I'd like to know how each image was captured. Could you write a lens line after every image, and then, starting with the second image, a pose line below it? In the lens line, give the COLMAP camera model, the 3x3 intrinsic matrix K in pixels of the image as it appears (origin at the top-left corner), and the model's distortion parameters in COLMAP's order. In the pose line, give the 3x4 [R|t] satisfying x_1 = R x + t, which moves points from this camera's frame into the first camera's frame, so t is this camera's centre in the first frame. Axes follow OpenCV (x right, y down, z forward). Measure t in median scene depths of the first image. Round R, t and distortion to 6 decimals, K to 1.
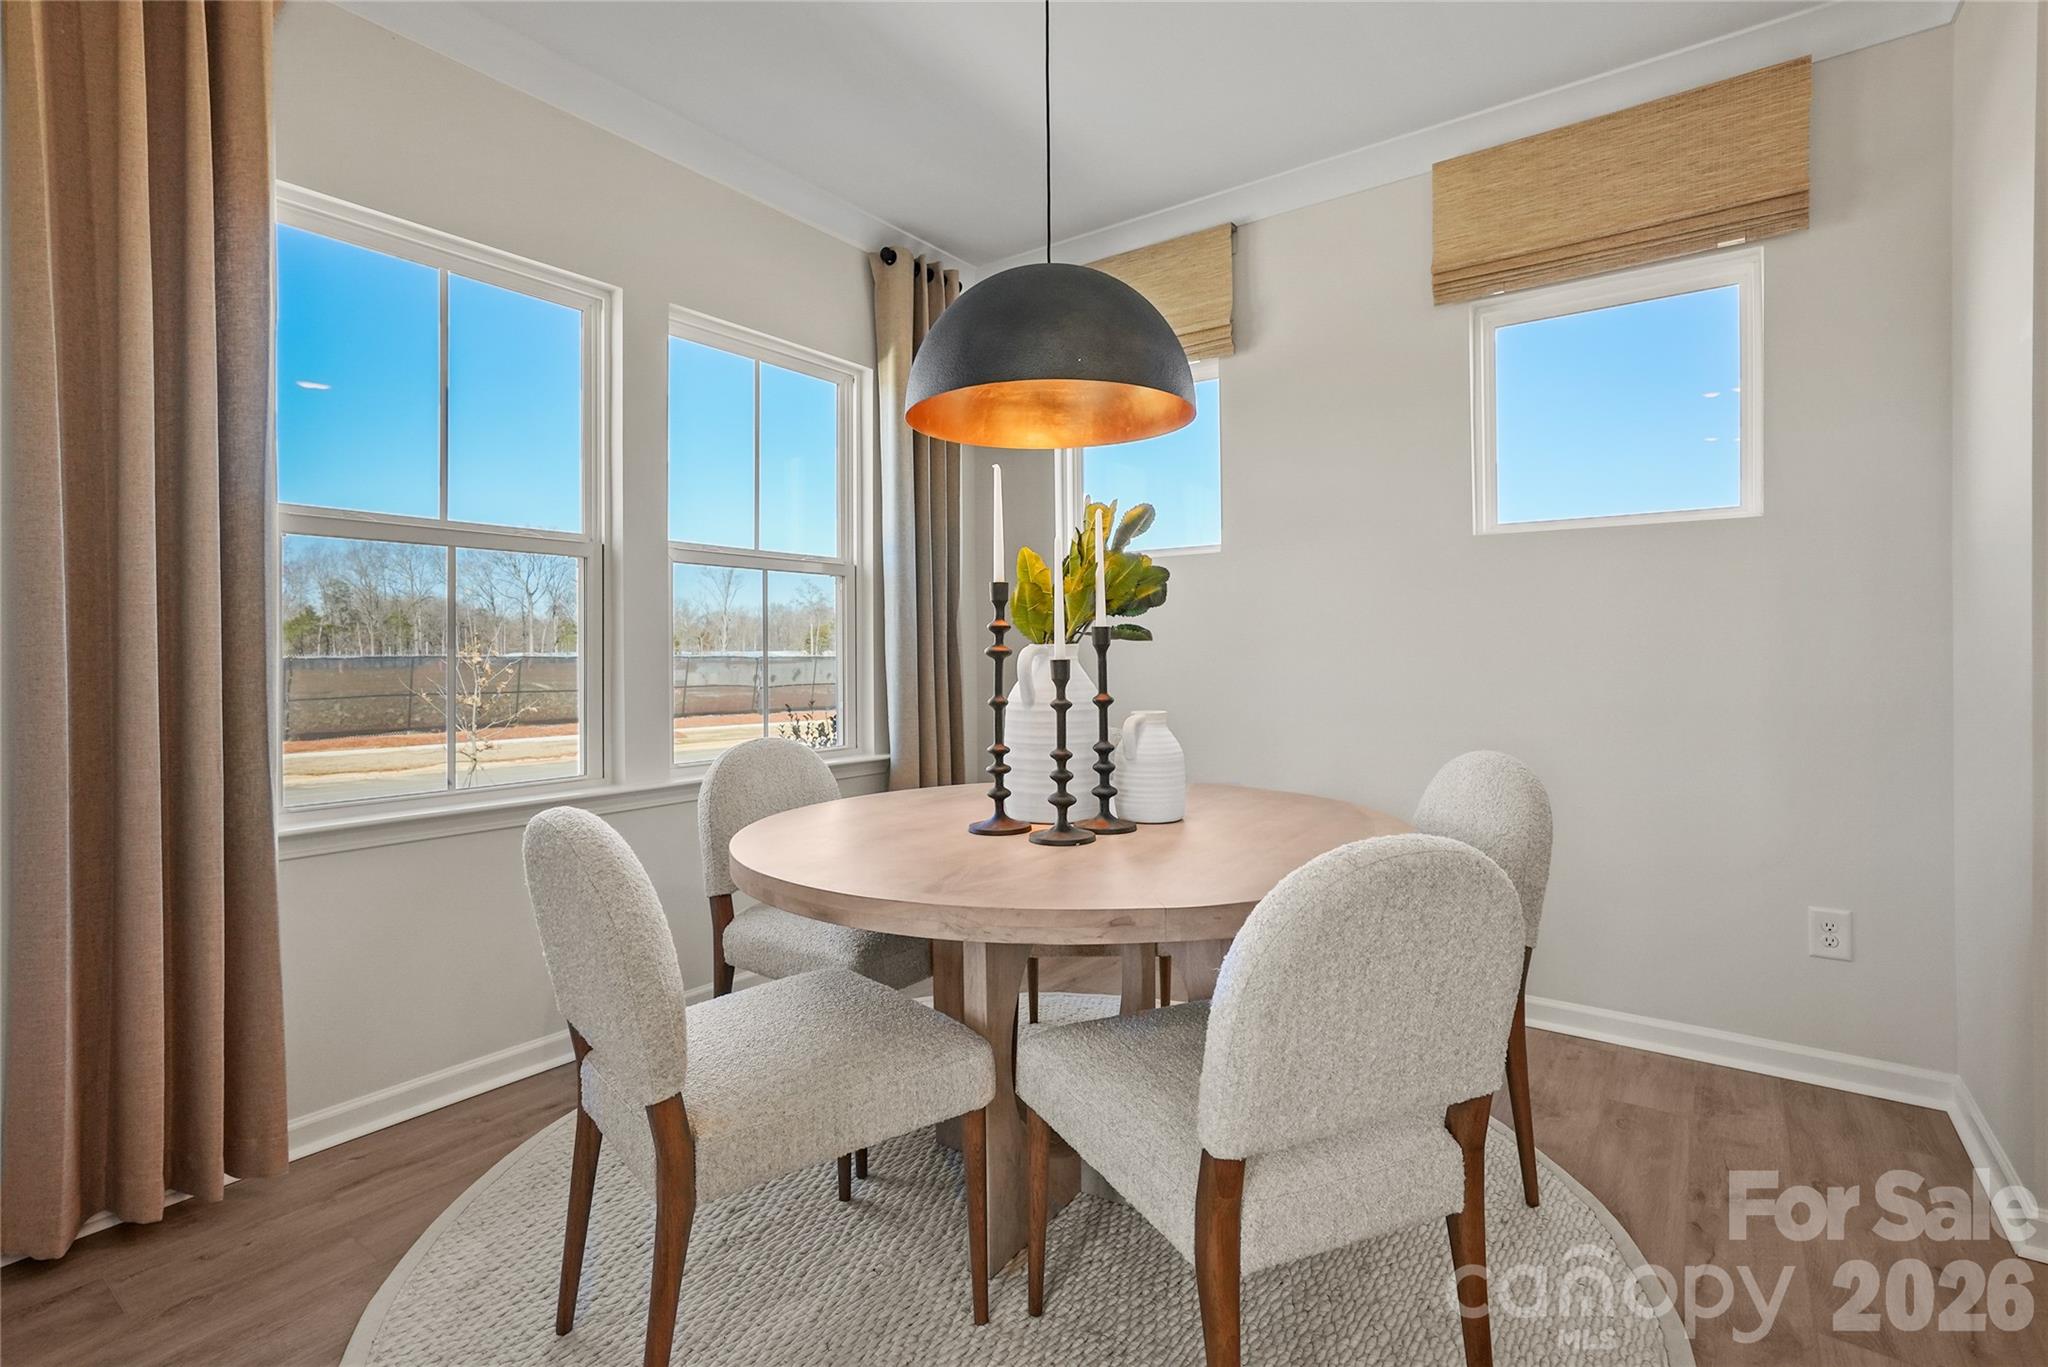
lens RADIAL K [[944.2, 0, 1020.3], [0, 944.2, 669.7], [0, 0, 1]] dist [-0.005740, 0.001978]
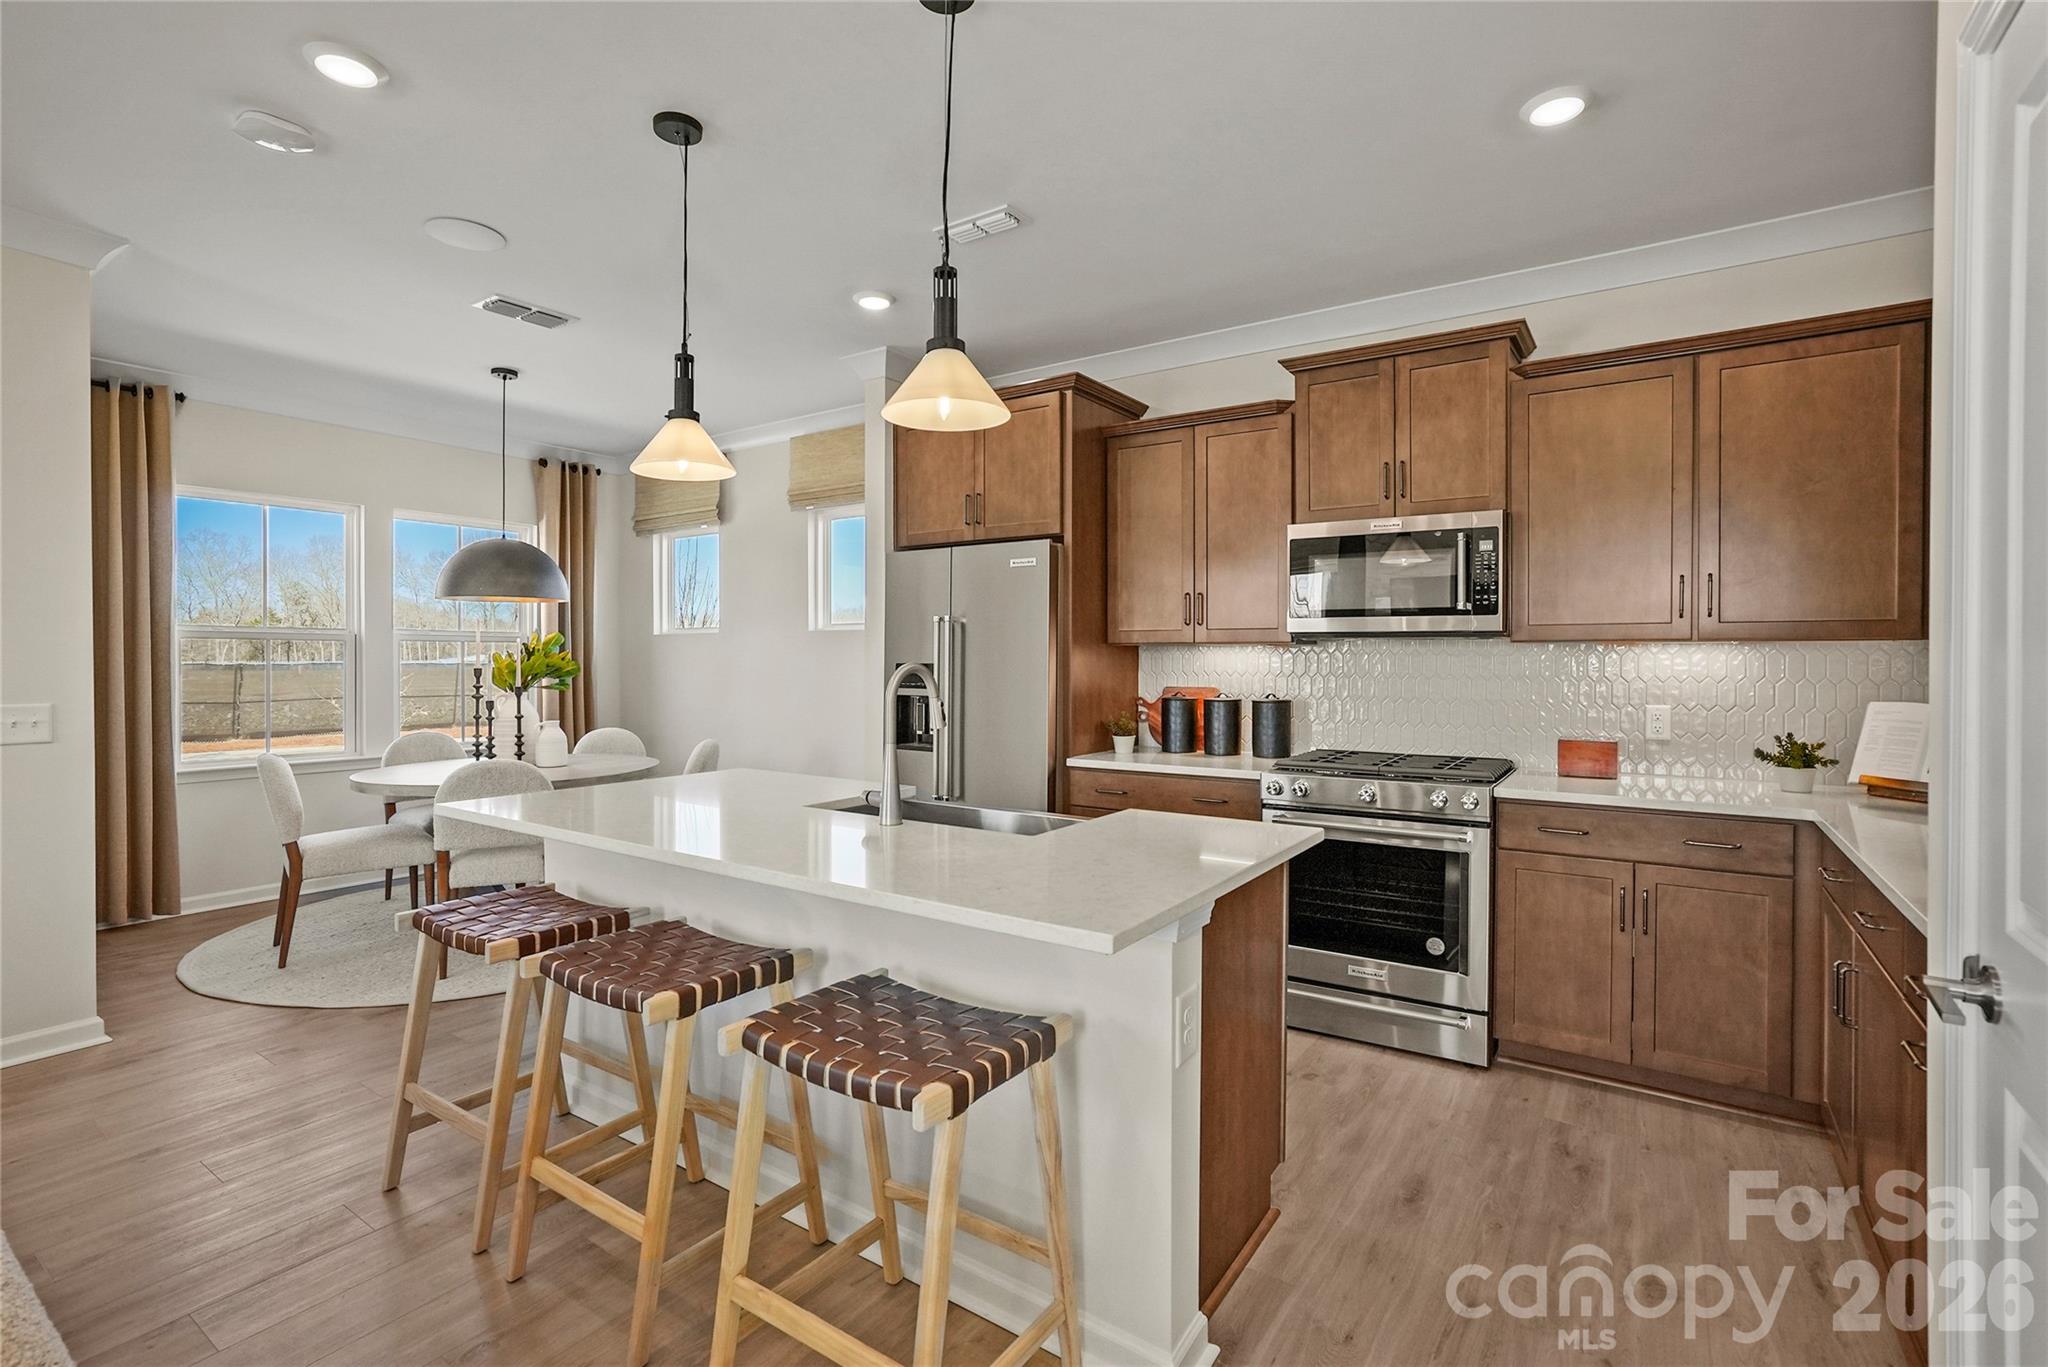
lens RADIAL K [[944.2, 0, 1029.8], [0, 944.2, 673.1], [0, 0, 1]] dist [-0.005740, 0.001978]
pose [[0.999582, 0.000355, 0.028897, 1.139892], [-0.000492, 0.999989, 0.004765, -0.077268], [-0.028895, -0.004777, 0.999571, -1.262766]]
